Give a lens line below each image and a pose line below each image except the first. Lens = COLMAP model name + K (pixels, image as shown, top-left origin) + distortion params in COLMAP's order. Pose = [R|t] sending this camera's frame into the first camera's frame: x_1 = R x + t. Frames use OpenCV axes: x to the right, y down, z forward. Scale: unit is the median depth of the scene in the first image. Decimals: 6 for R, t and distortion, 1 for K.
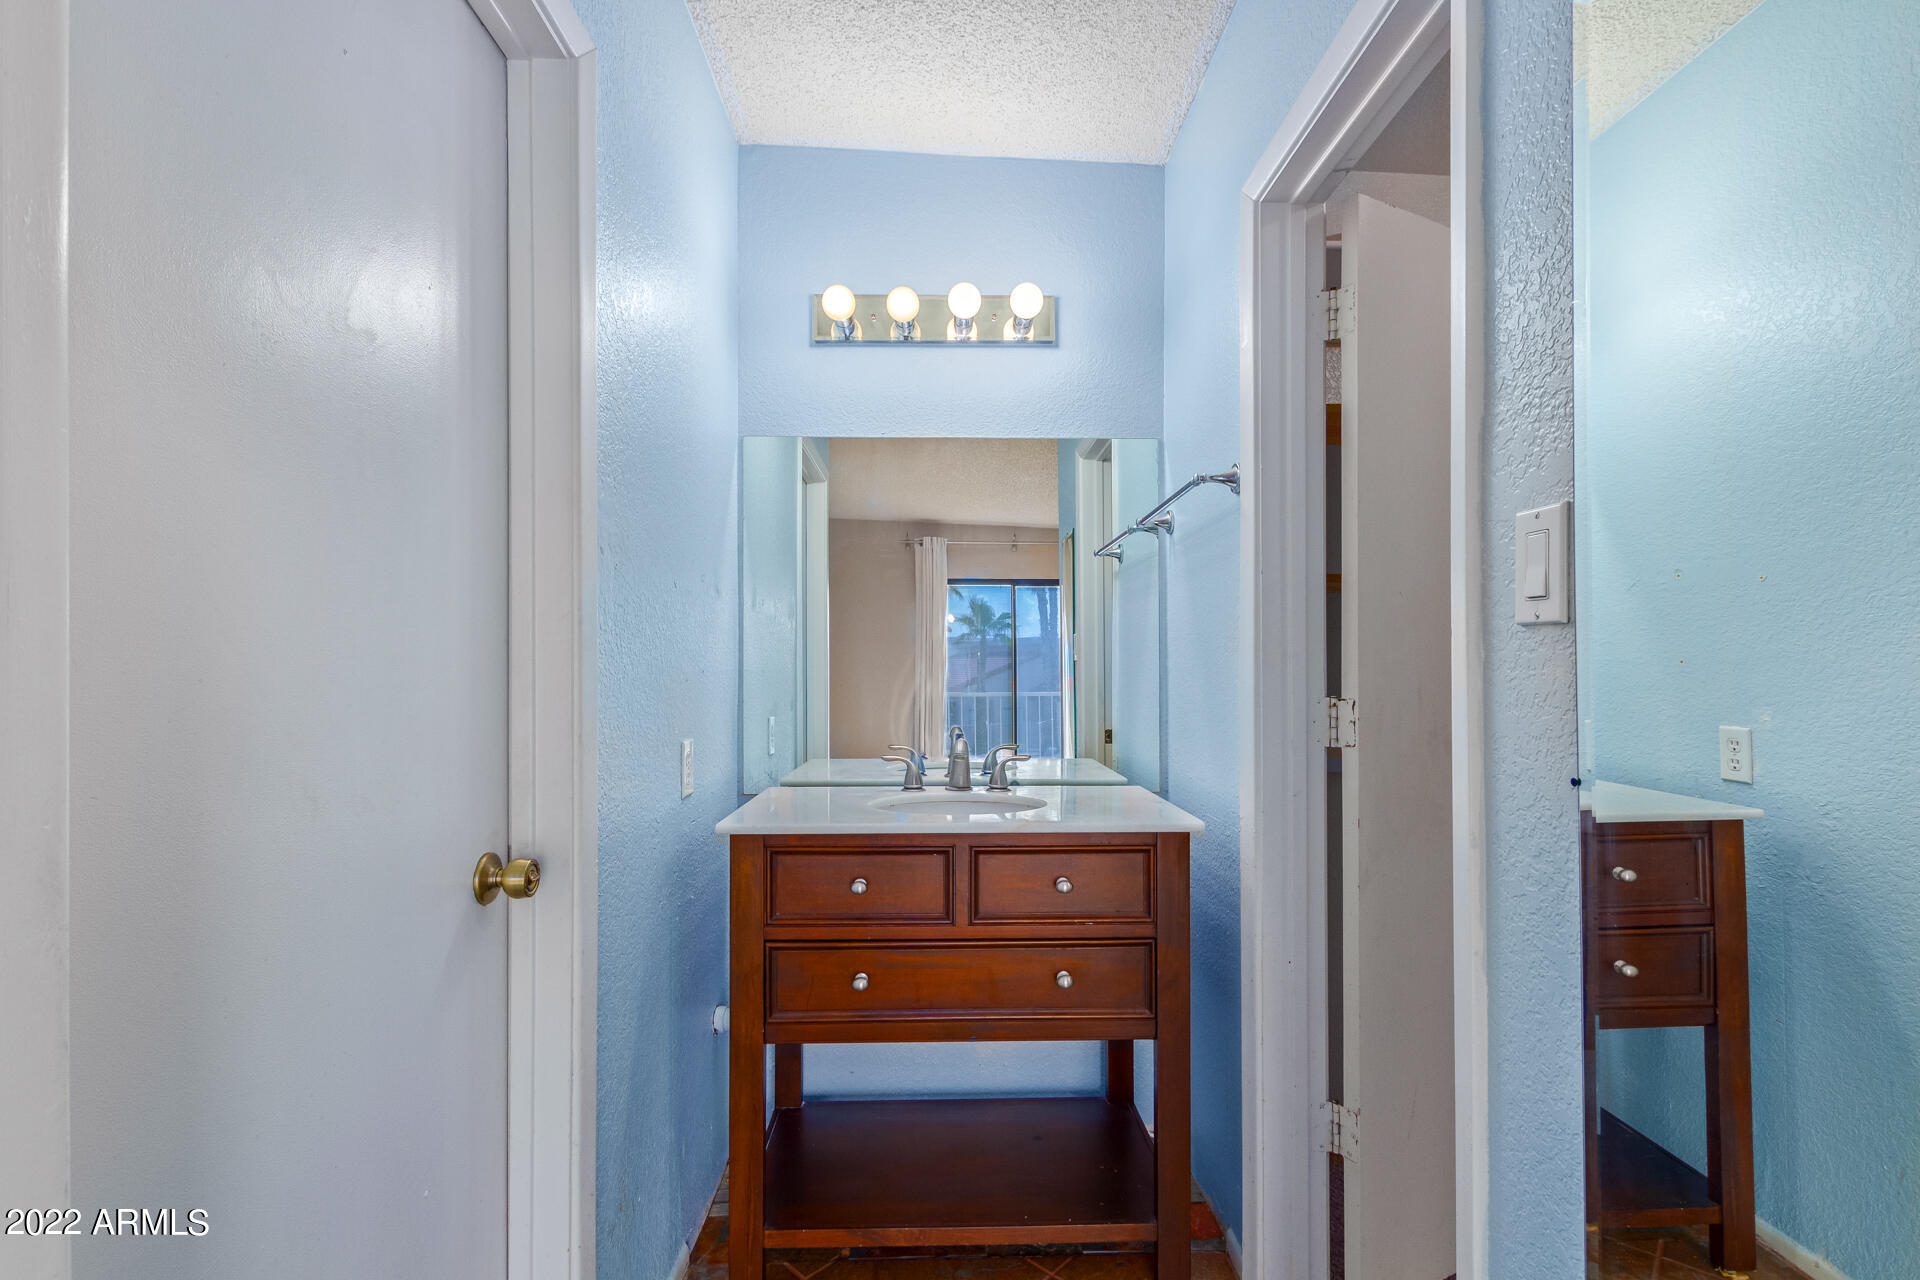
lens RADIAL K [[891.9, 0, 963.6], [0, 891.9, 652.3], [0, 0, 1]] dist [0.004551, -0.001020]
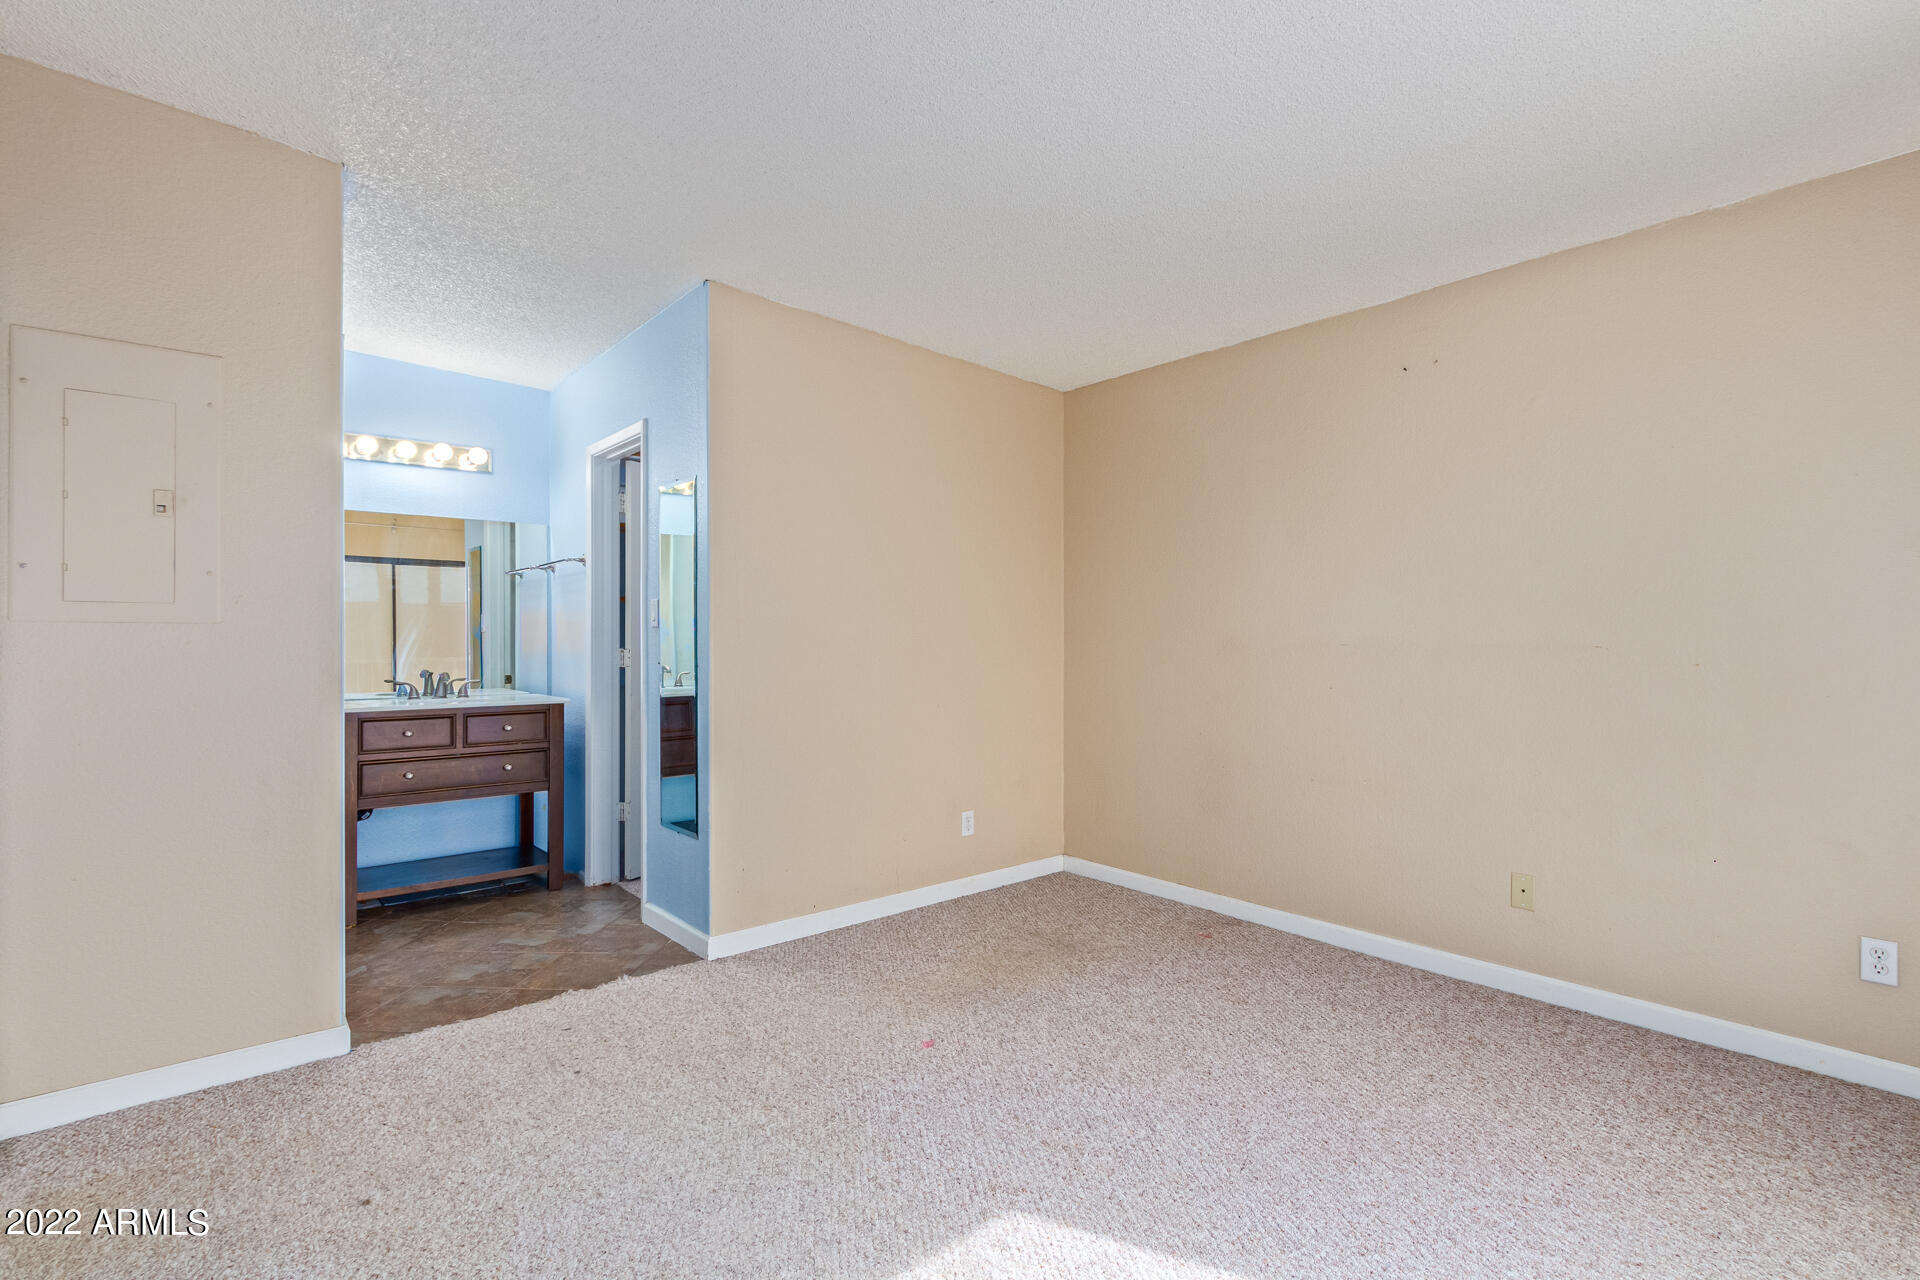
lens RADIAL K [[891.9, 0, 962.5], [0, 891.9, 639.3], [0, 0, 1]] dist [0.004551, -0.001020]
pose [[0.778733, -0.000775, 0.627355, -0.433706], [-0.011918, 0.999801, 0.016028, -0.028892], [-0.627243, -0.019958, 0.778568, -1.599474]]
